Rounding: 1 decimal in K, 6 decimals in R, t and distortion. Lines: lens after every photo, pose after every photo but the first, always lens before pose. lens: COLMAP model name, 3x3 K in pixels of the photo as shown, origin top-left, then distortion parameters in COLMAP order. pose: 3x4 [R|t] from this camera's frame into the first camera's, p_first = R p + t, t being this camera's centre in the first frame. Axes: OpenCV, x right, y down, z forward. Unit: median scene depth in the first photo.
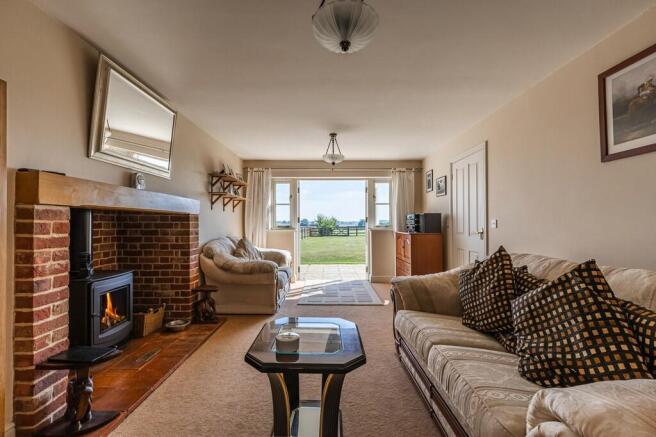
lens RADIAL K [[293.0, 0, 328.8], [0, 293.0, 218.9], [0, 0, 1]] dist [0.004282, -0.000776]
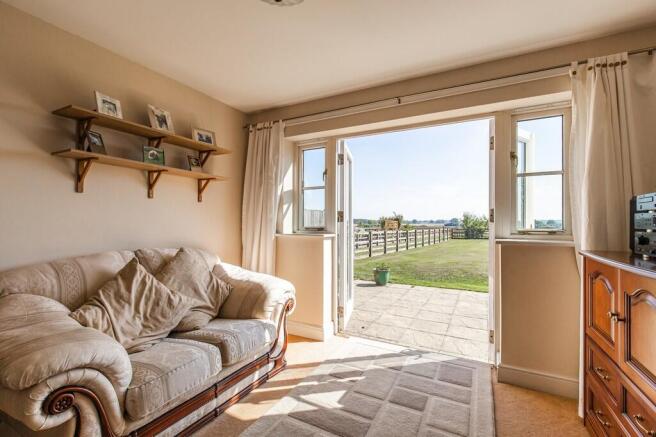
lens RADIAL K [[293.0, 0, 326.9], [0, 293.0, 219.7], [0, 0, 1]] dist [0.004282, -0.000776]
pose [[0.878493, 0.005184, -0.477726, 0.124768], [-0.002300, 0.999975, 0.006620, 0.005774], [0.477749, -0.004717, 0.878484, 0.540515]]
